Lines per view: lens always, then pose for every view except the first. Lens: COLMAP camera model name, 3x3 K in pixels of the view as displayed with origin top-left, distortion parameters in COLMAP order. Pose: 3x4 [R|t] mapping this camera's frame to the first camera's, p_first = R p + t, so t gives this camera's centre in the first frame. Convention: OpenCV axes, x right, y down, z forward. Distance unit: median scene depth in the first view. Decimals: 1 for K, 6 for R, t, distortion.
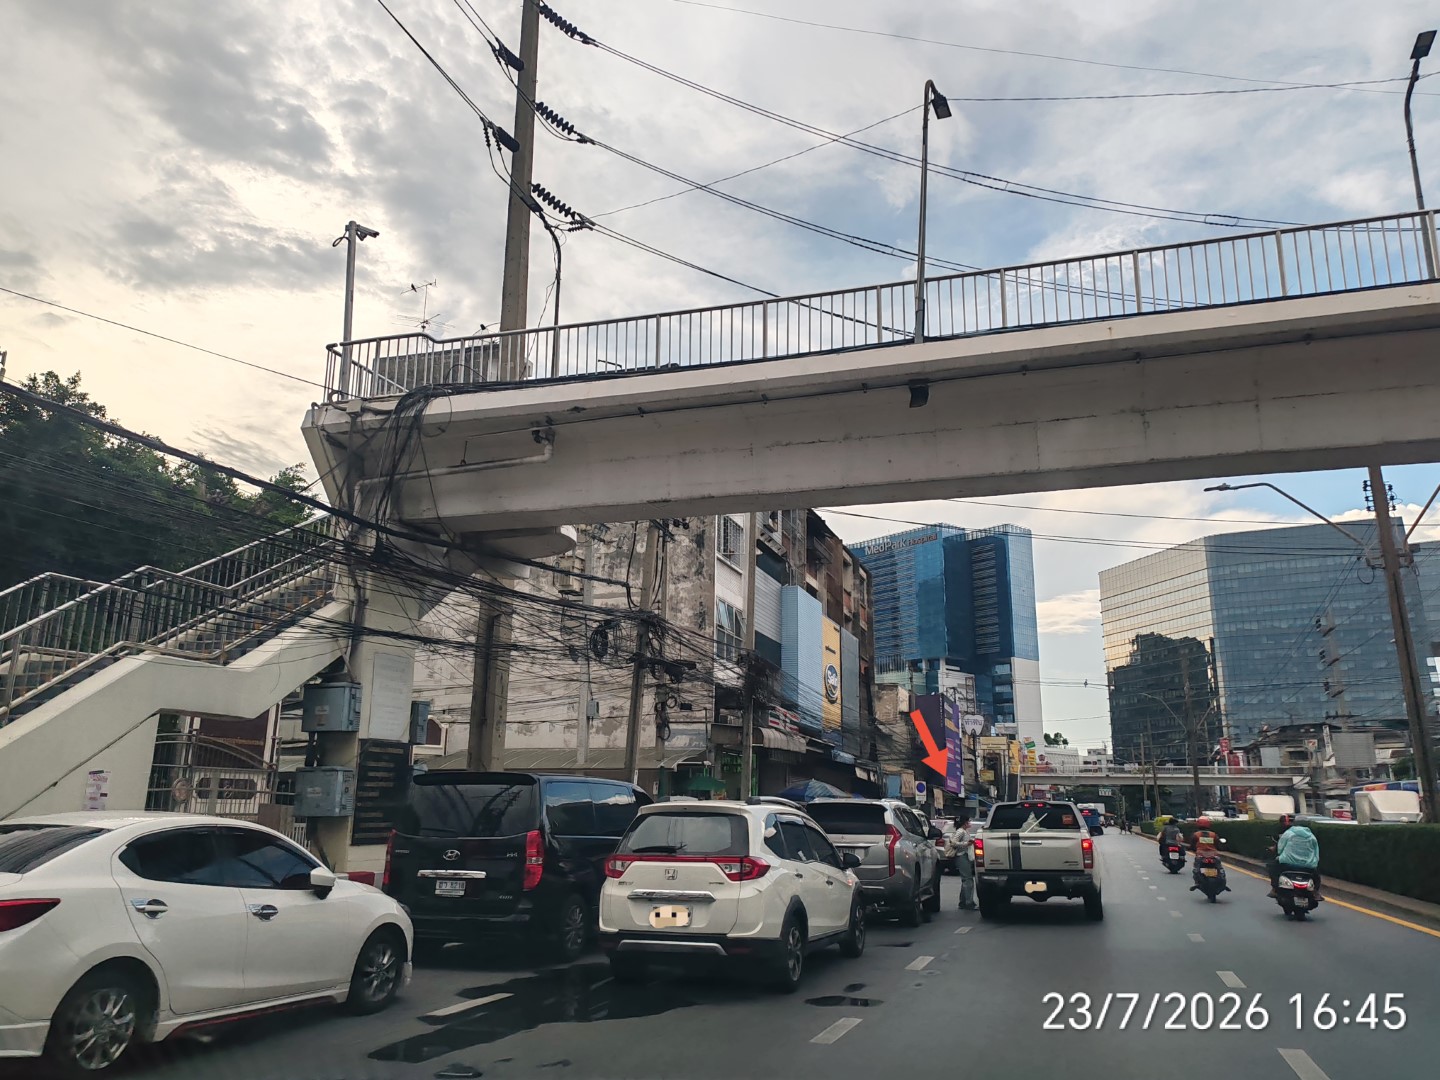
lens RADIAL K [[1091.8, 0, 713.0], [0, 1091.8, 519.5], [0, 0, 1]] dist [0.088127, -0.099437]
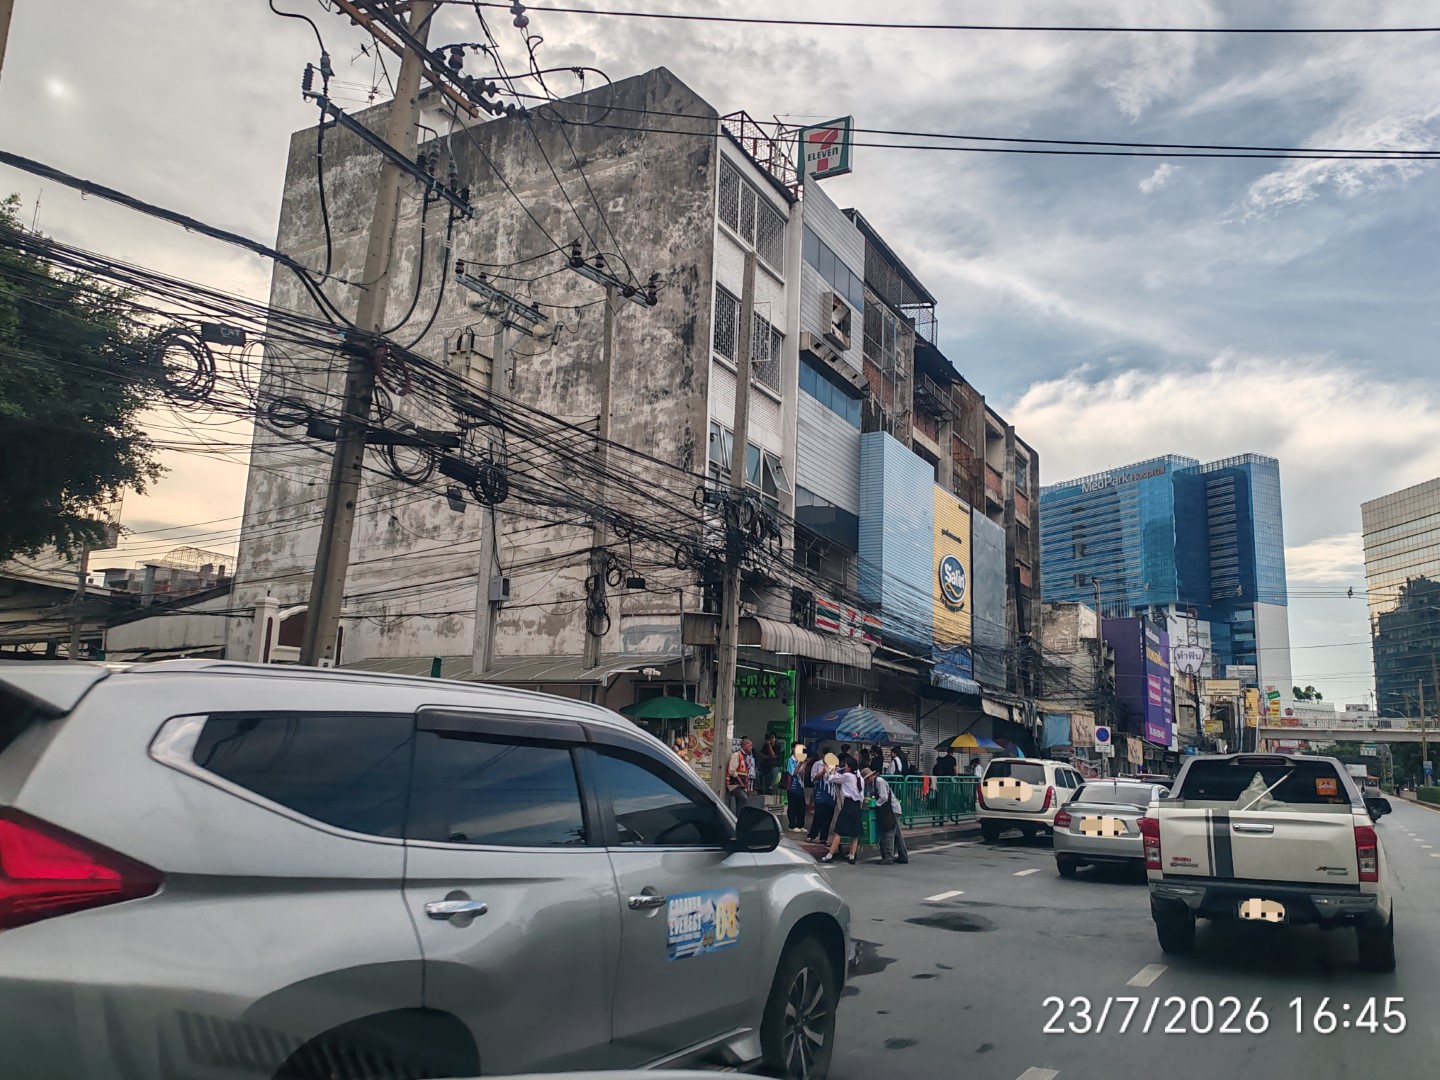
lens RADIAL K [[1087.5, 0, 715.0], [0, 1087.5, 536.8], [0, 0, 1]] dist [0.123618, -0.177737]
pose [[0.981862, -0.012924, -0.189157, 0.077973], [0.024137, 0.998077, 0.057097, 0.065042], [0.188055, -0.060627, 0.980286, 0.242151]]
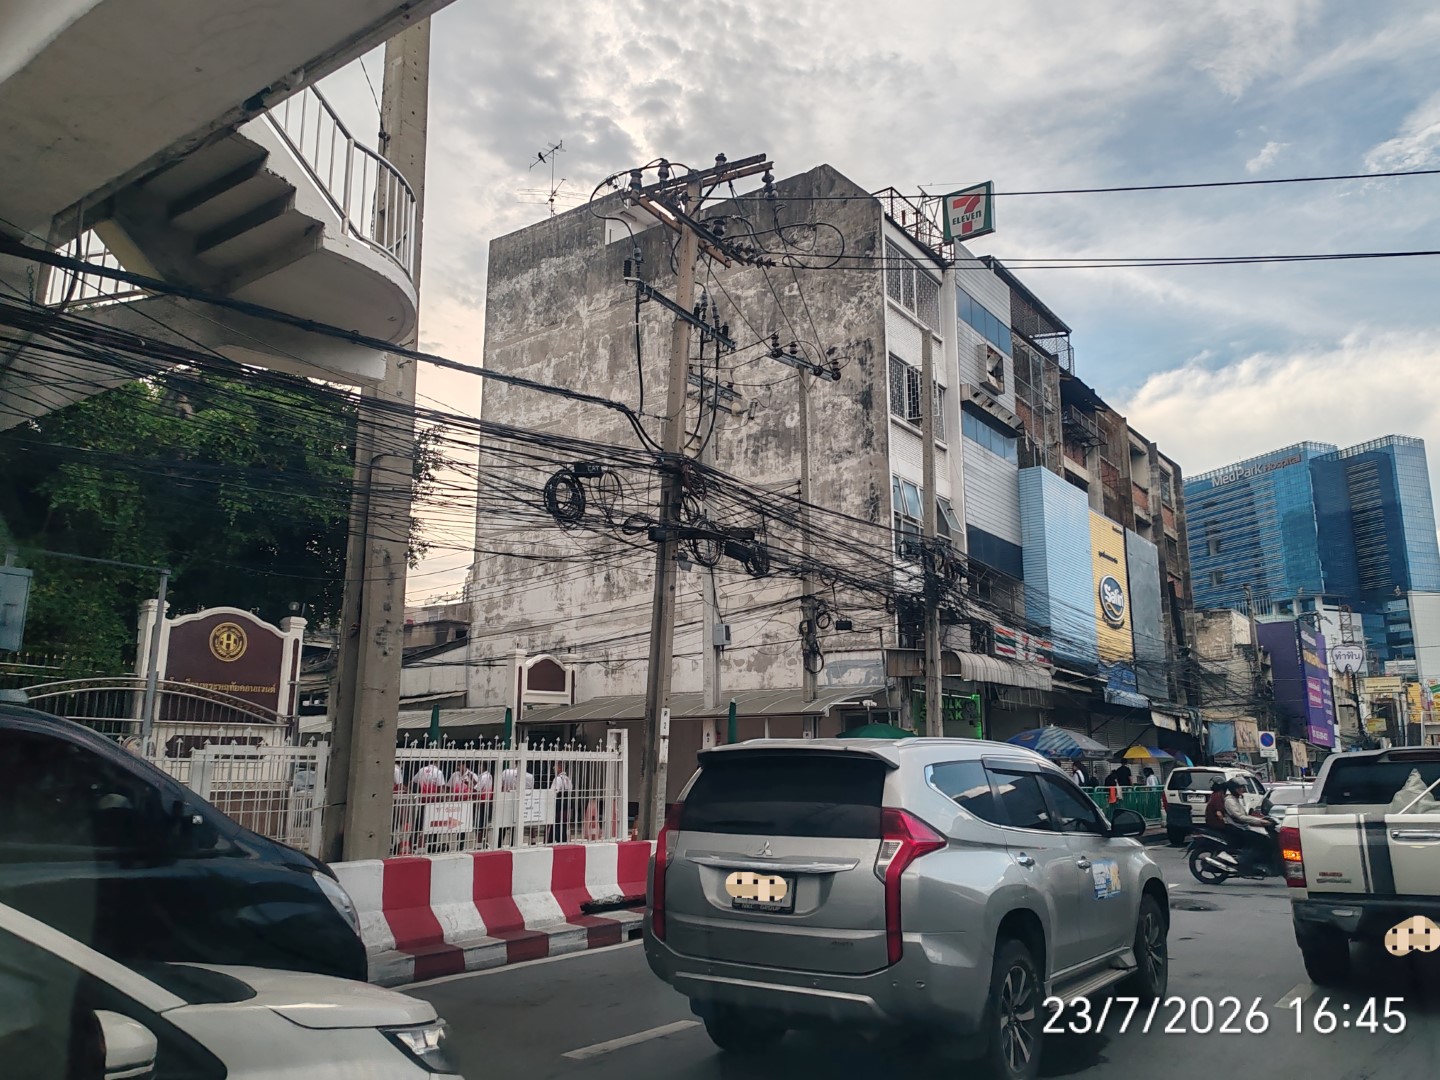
lens RADIAL K [[1083.0, 0, 707.2], [0, 1083.0, 538.2], [0, 0, 1]] dist [0.115652, -0.156684]
pose [[0.952985, -0.073166, -0.294053, 0.058565], [0.087275, 0.995565, 0.035128, 0.048652], [0.290179, -0.059140, 0.955143, 0.183544]]
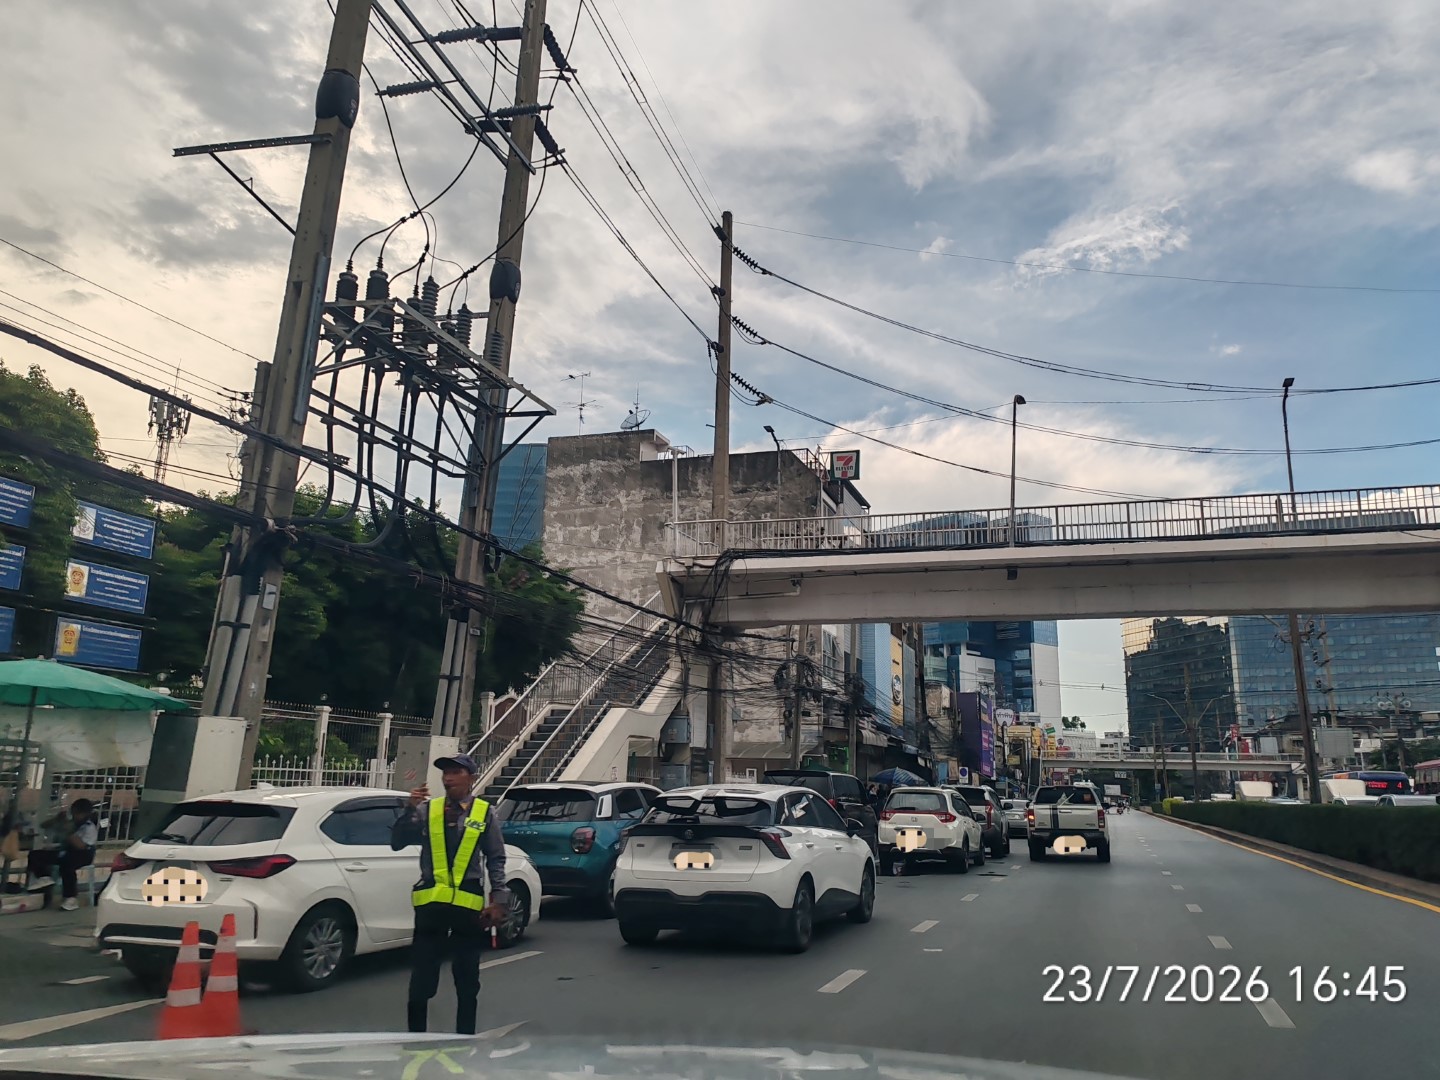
lens RADIAL K [[1099.9, 0, 711.4], [0, 1099.9, 498.7], [0, 0, 1]] dist [0.040892, -0.002279]
pose [[0.999870, 0.004929, -0.015376, -0.072324], [-0.004904, 0.999987, 0.001657, -0.058096], [0.015384, -0.001581, 0.999880, -0.219380]]
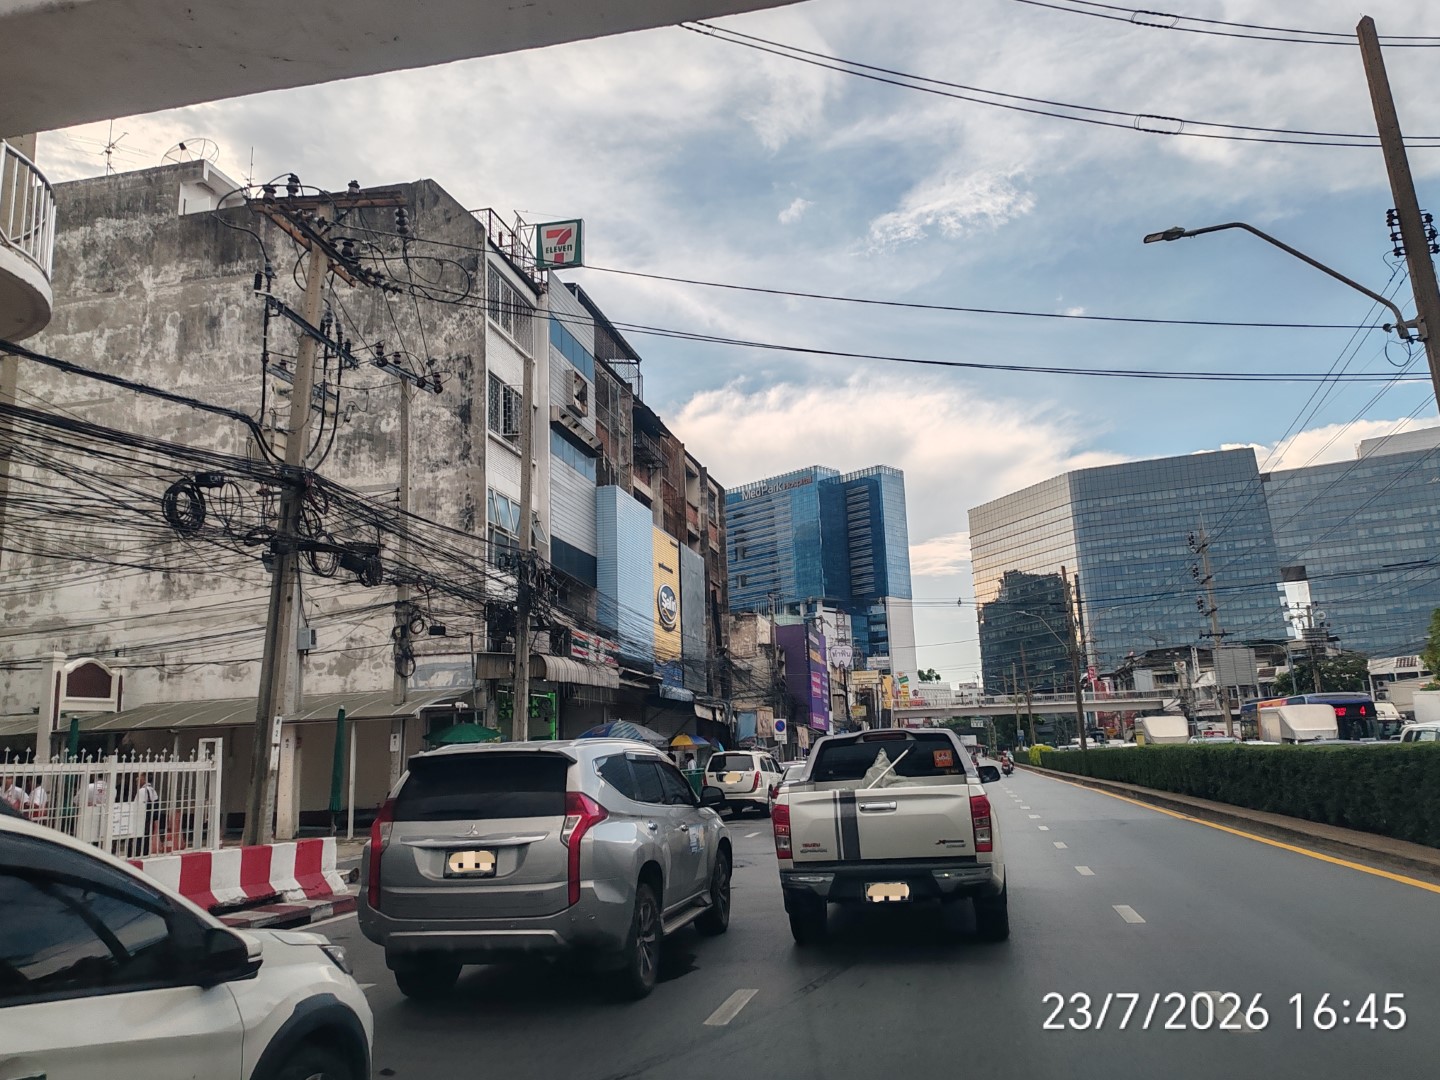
lens RADIAL K [[1087.5, 0, 715.0], [0, 1087.5, 536.8], [0, 0, 1]] dist [0.123618, -0.177737]
pose [[0.993839, -0.025357, 0.107892, 0.047940], [0.018879, 0.997981, 0.060645, 0.039431], [-0.109212, -0.058235, 0.992311, 0.150143]]
